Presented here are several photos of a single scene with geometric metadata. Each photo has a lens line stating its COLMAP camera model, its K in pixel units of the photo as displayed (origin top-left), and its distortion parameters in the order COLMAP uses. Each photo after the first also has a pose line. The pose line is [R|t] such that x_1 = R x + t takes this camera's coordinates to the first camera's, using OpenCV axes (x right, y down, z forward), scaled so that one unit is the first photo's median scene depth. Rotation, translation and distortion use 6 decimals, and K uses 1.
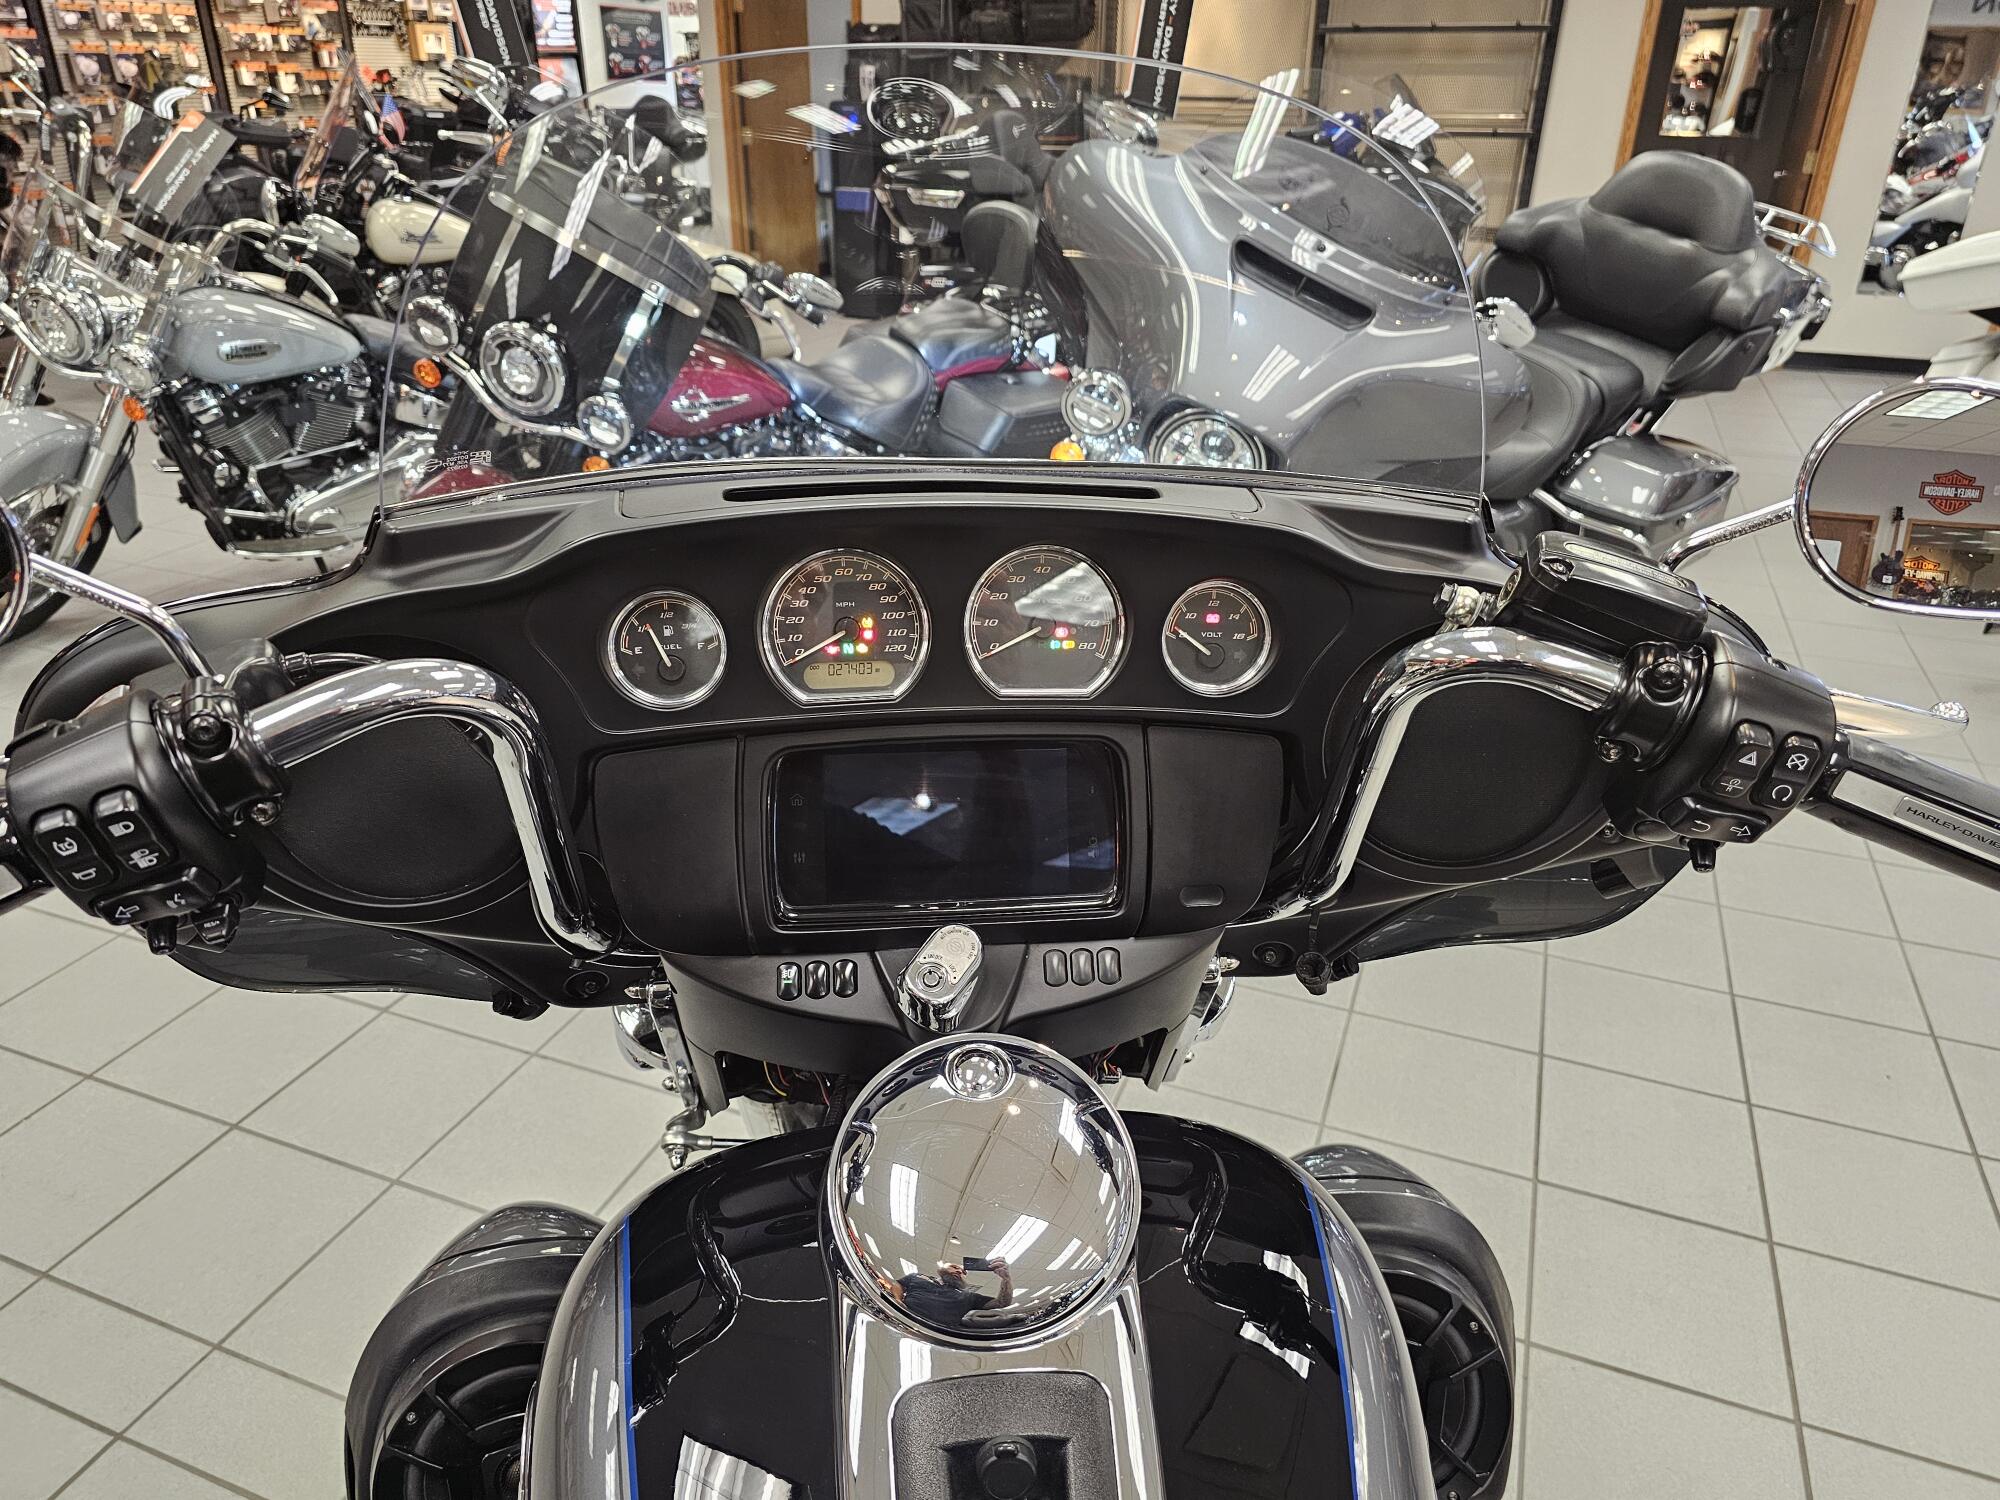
lens RADIAL K [[1350.9, 0, 981.1], [0, 1350.9, 752.9], [0, 0, 1]] dist [0.034141, -0.033468]
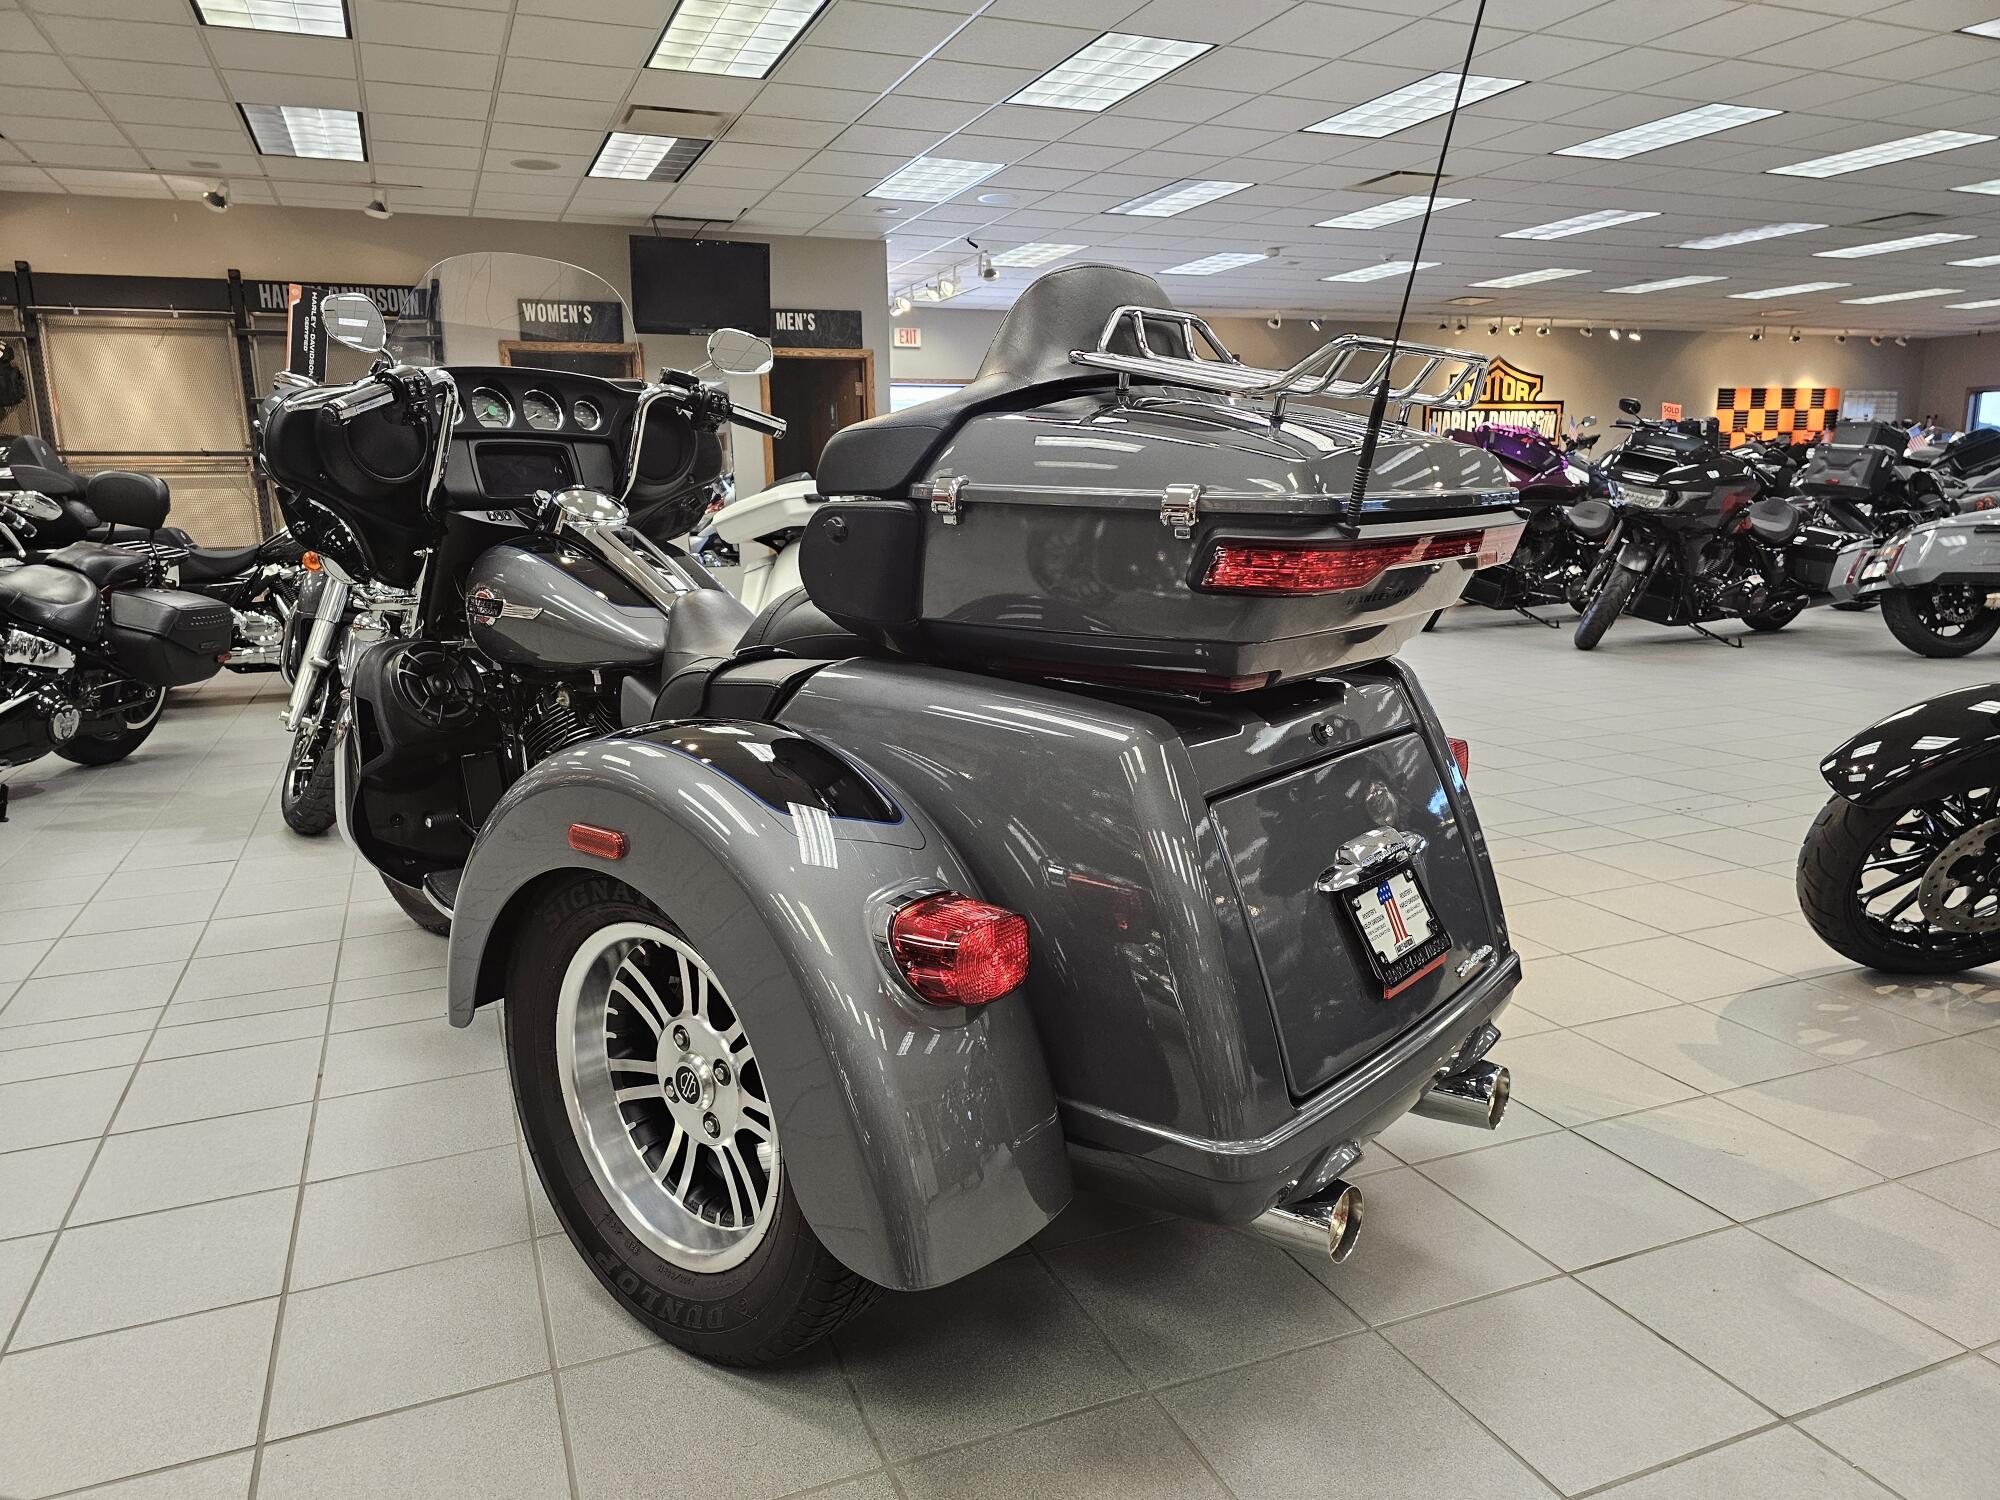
lens RADIAL K [[1350.9, 0, 1002.5], [0, 1350.9, 761.3], [0, 0, 1]] dist [0.034141, -0.033468]
pose [[0.707663, -0.157010, 0.688884, -0.281807], [0.334487, 0.933265, -0.130897, 0.271428], [-0.622359, 0.323054, 0.712955, -0.335386]]
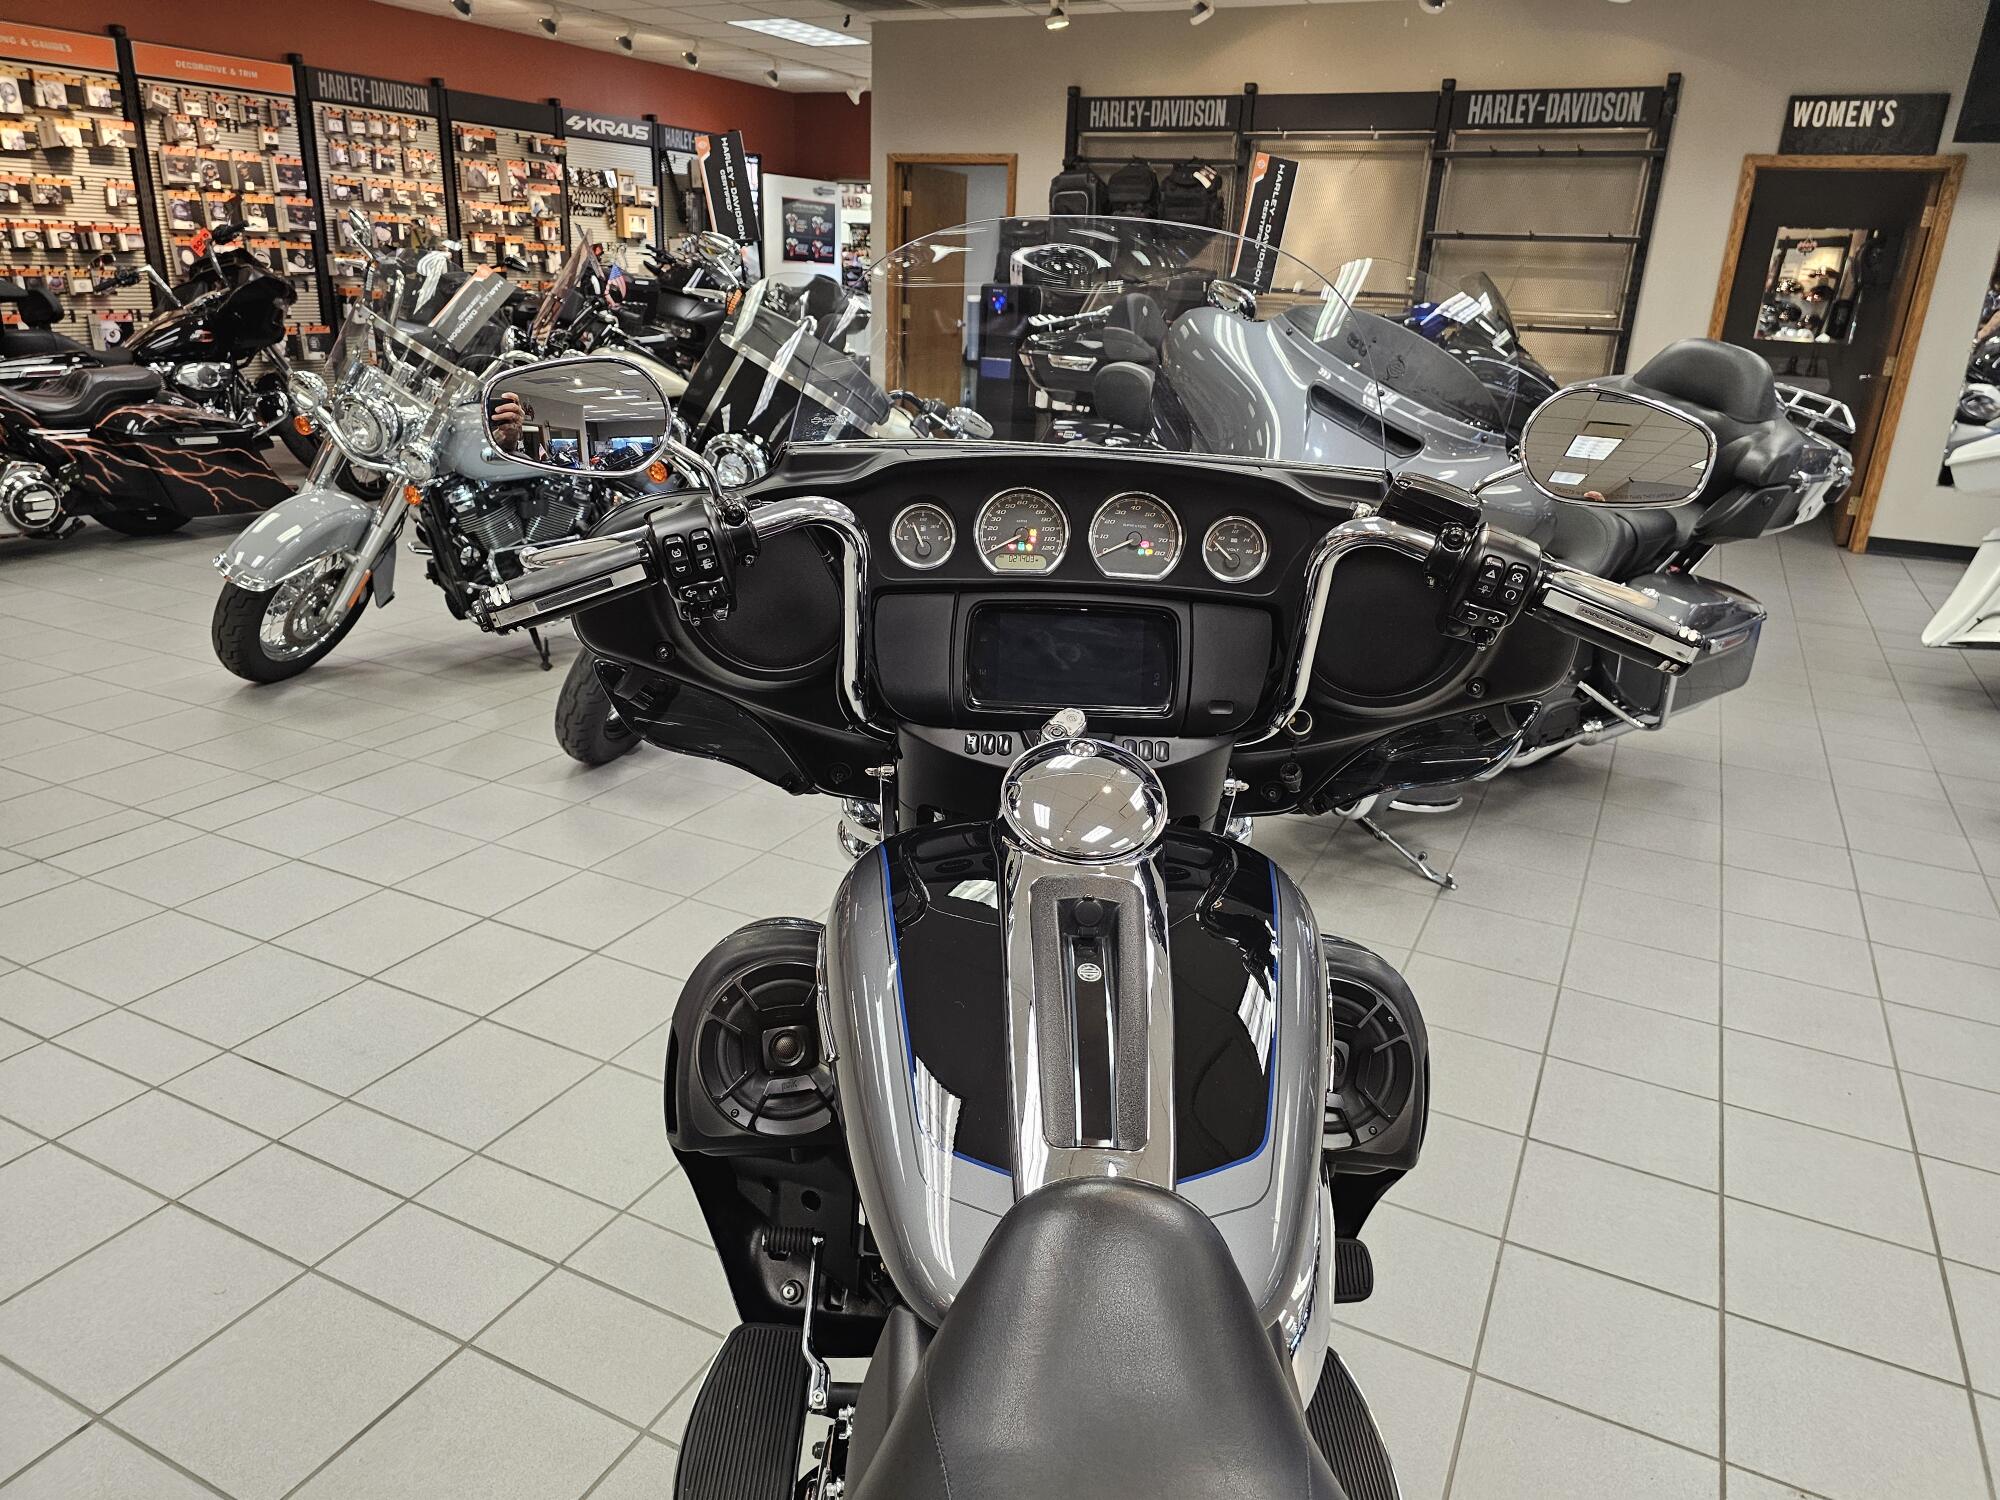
lens RADIAL K [[1350.9, 0, 987.1], [0, 1350.9, 754.7], [0, 0, 1]] dist [0.034141, -0.033468]
pose [[0.995368, 0.060047, -0.075078, 0.000734], [-0.068458, 0.991004, -0.114995, 0.064241], [0.067498, 0.119602, 0.990525, -0.114204]]
